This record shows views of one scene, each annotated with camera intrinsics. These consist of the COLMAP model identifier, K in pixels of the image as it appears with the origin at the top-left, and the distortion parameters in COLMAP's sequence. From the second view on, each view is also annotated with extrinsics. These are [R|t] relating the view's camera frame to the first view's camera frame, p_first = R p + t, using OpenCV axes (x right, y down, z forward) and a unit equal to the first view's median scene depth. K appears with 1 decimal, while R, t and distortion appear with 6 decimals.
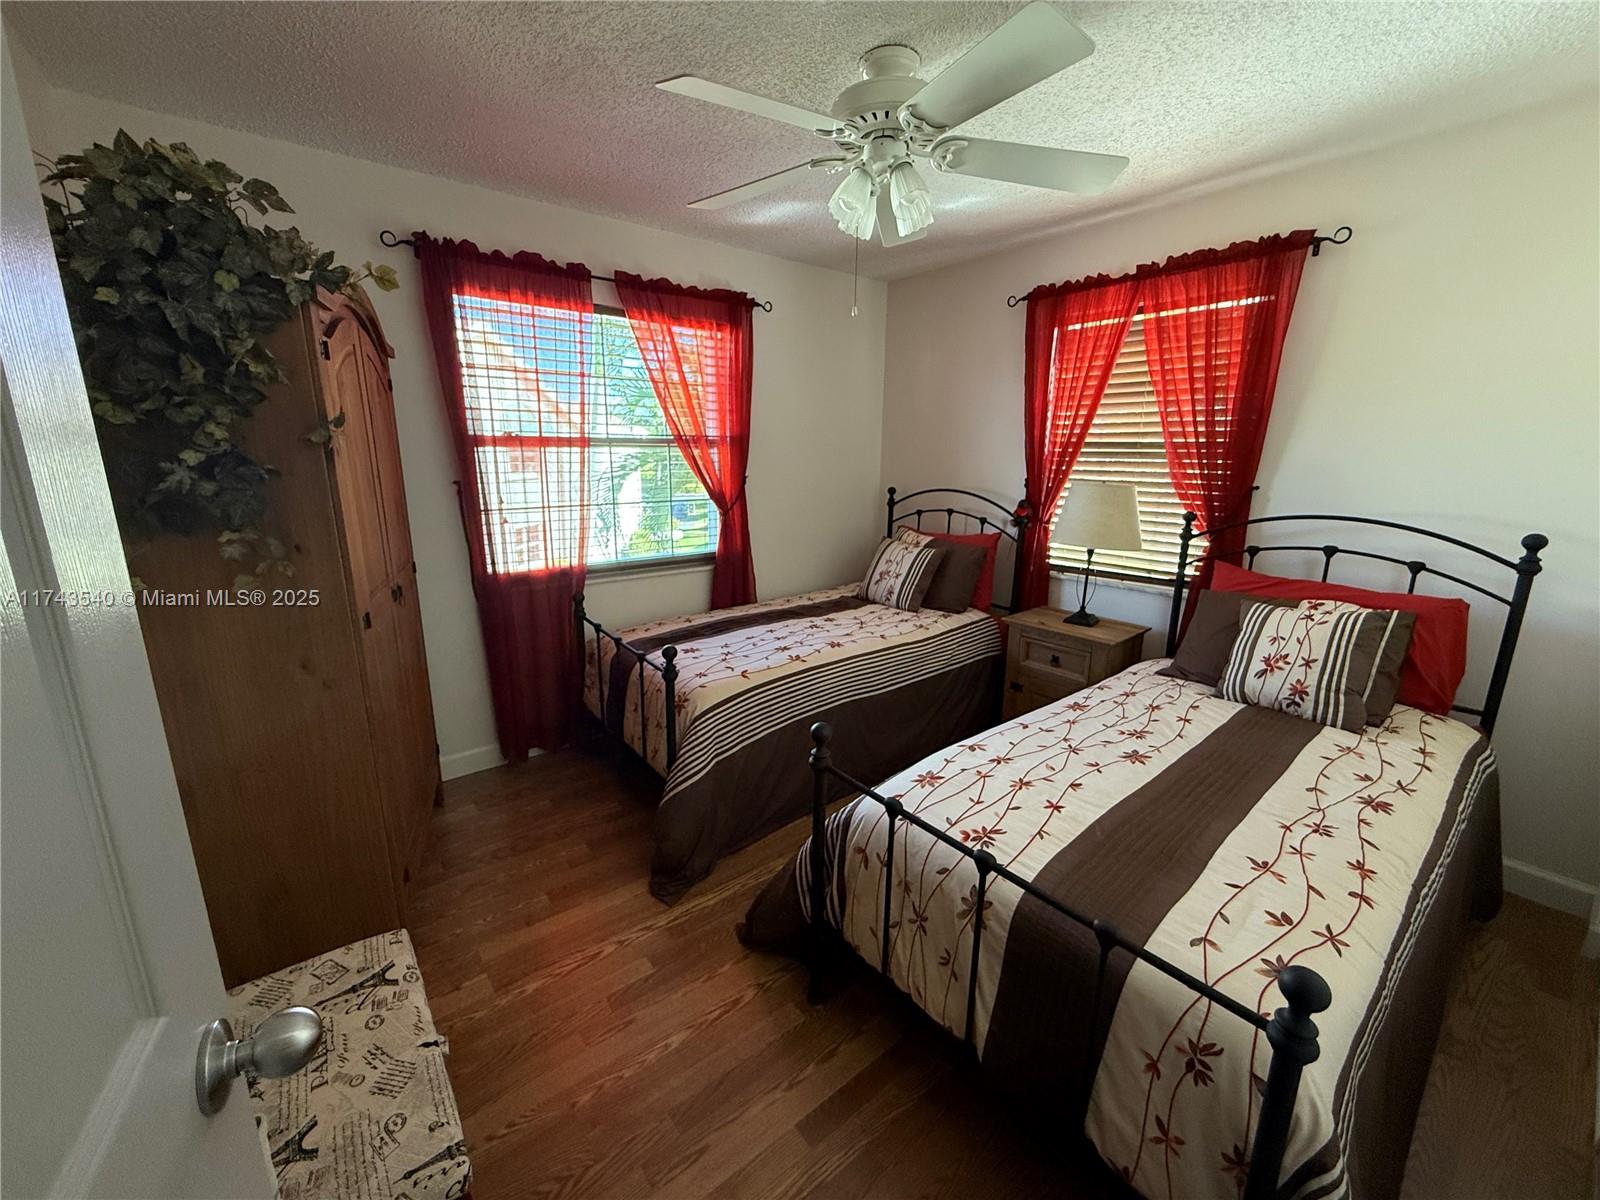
lens RADIAL K [[637.8, 0, 791.8], [0, 637.8, 600.1], [0, 0, 1]] dist [0.000266, -0.000124]
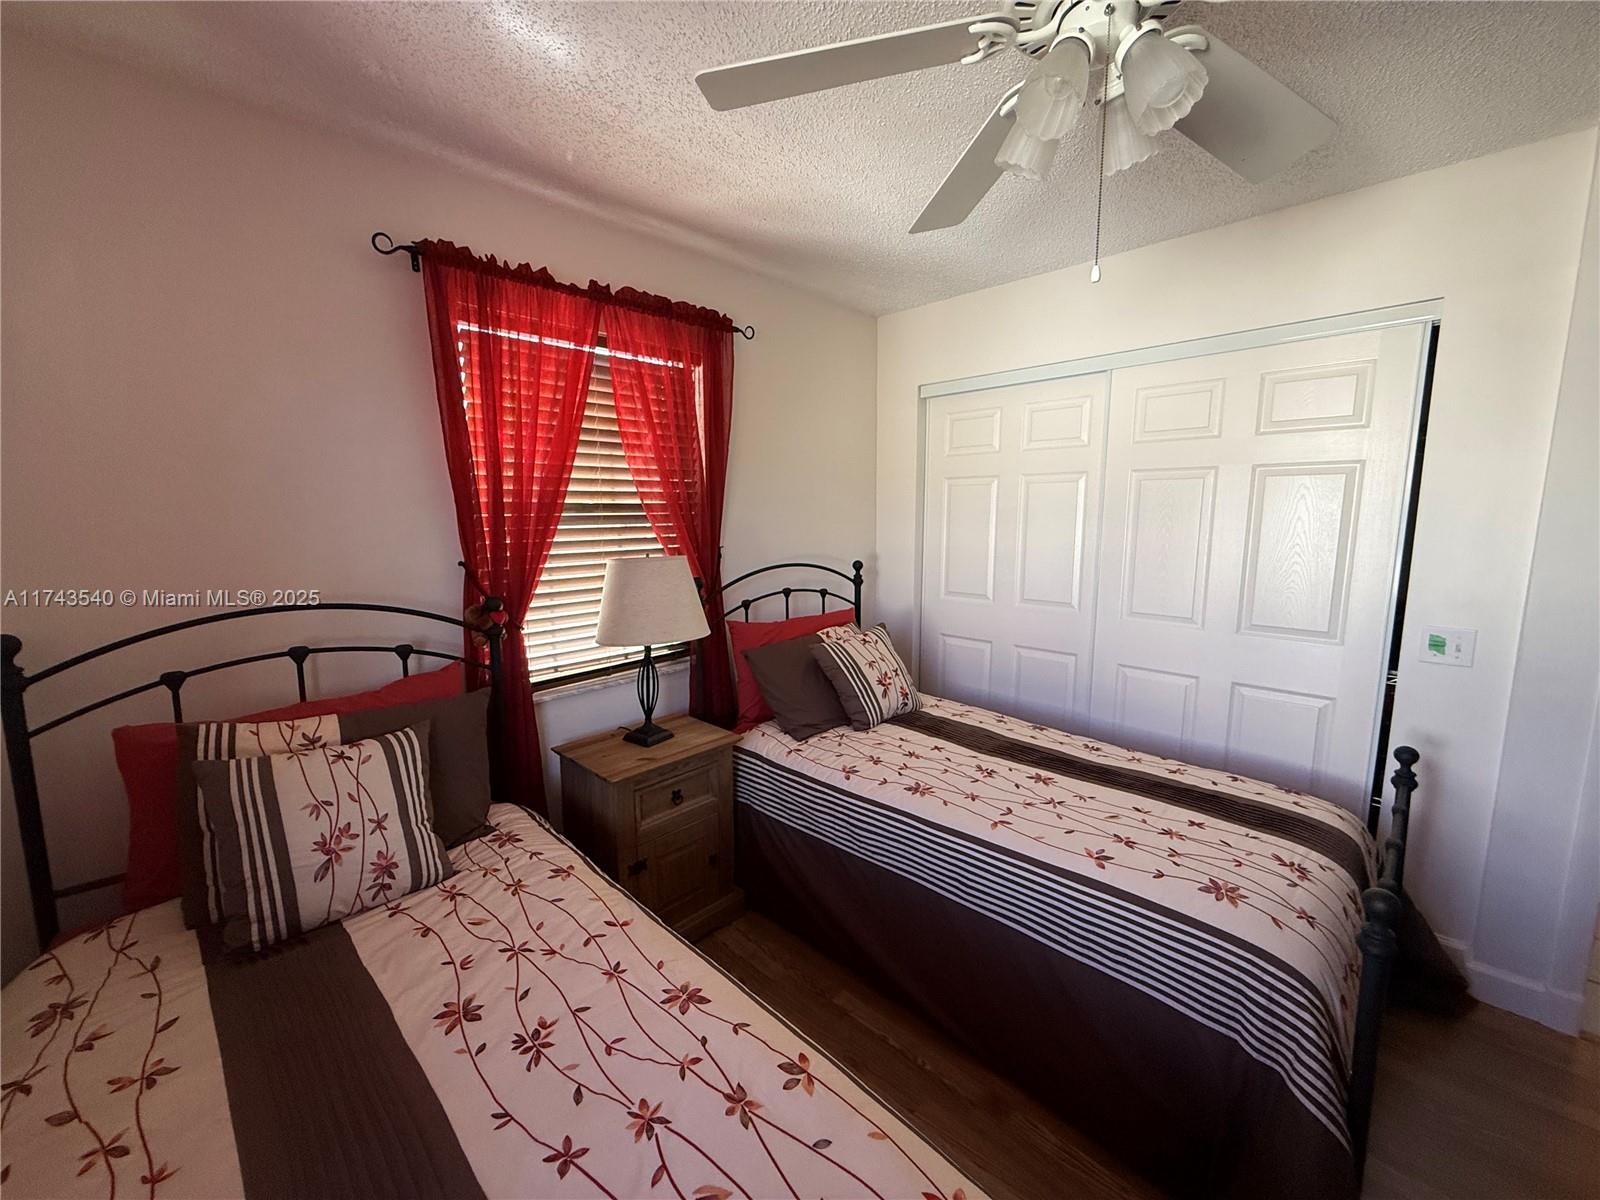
lens RADIAL K [[637.8, 0, 799.5], [0, 637.8, 595.6], [0, 0, 1]] dist [0.000266, -0.000124]
pose [[-0.118702, -0.146121, 0.982119, -0.359850], [0.229611, 0.958263, 0.170323, -0.270977], [-0.966017, 0.245723, -0.080196, 1.068289]]
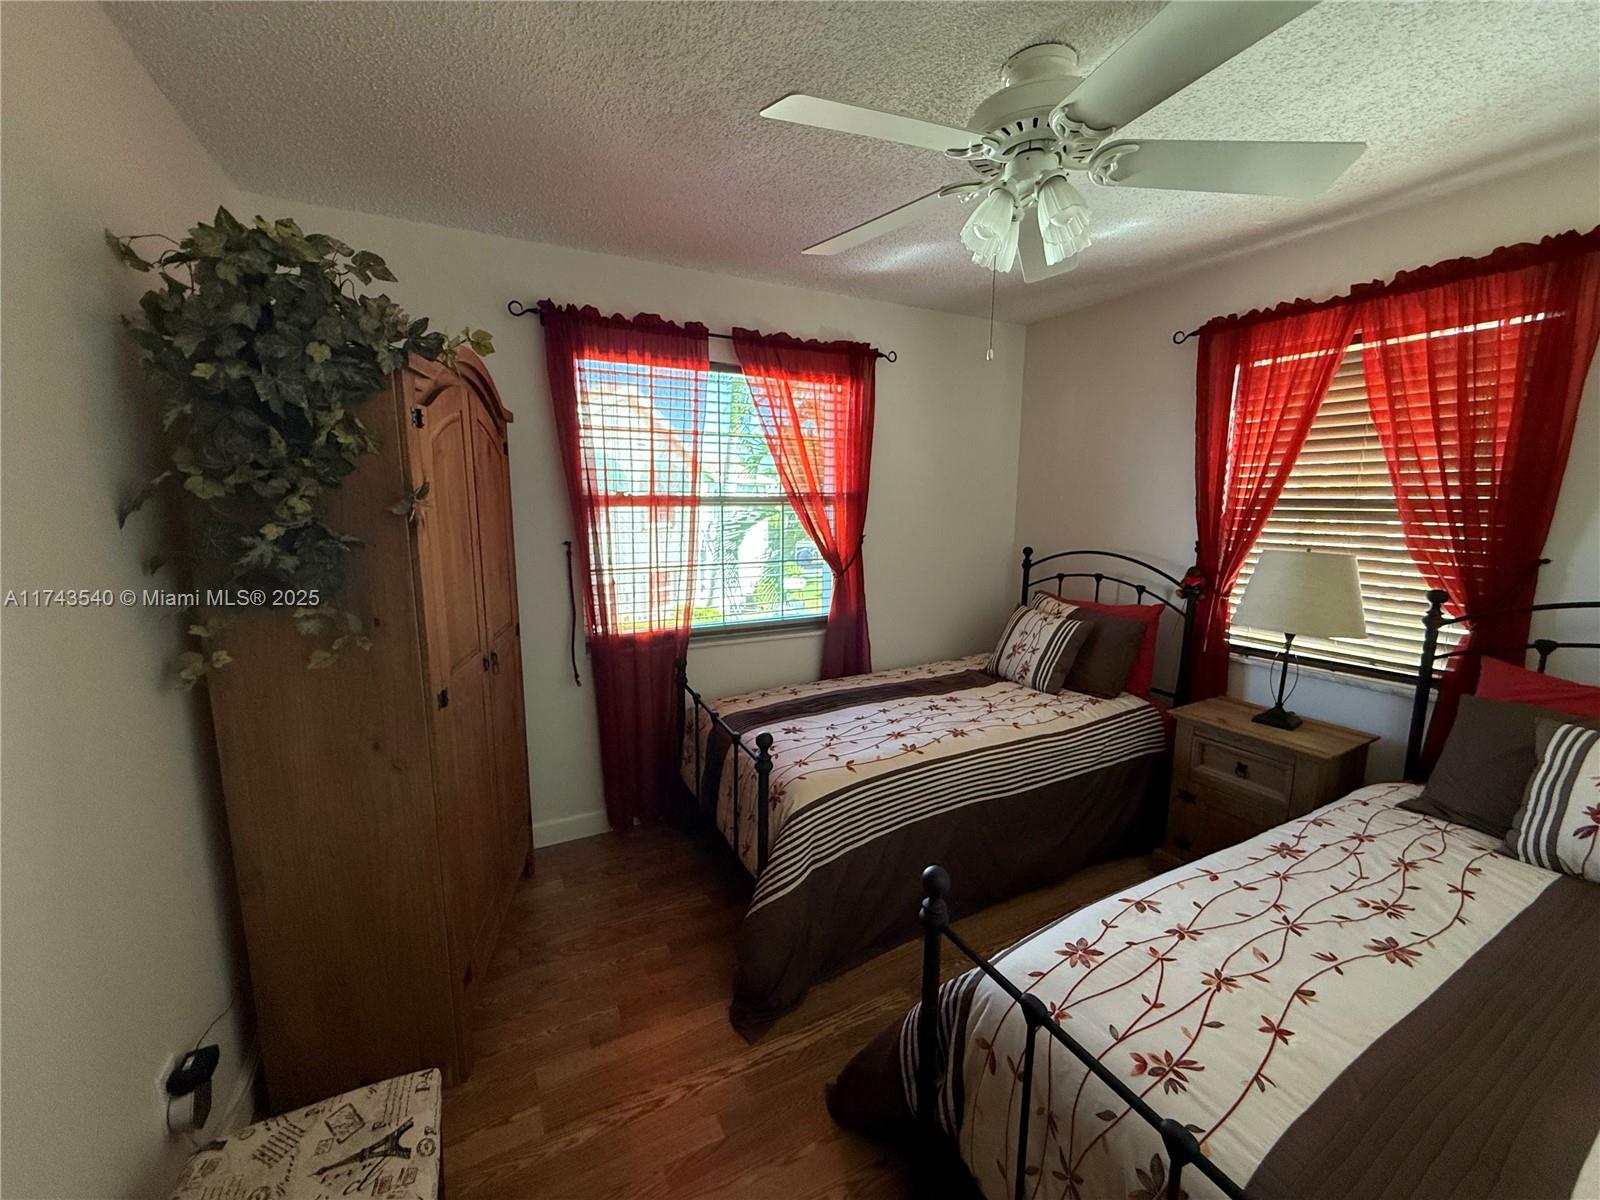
lens RADIAL K [[637.8, 0, 792.6], [0, 637.8, 601.0], [0, 0, 1]] dist [0.000266, -0.000124]
pose [[0.981443, 0.026420, -0.189923, 0.008852], [-0.040023, 0.996872, -0.068146, -0.047684], [0.187529, 0.074483, 0.979431, 0.118661]]
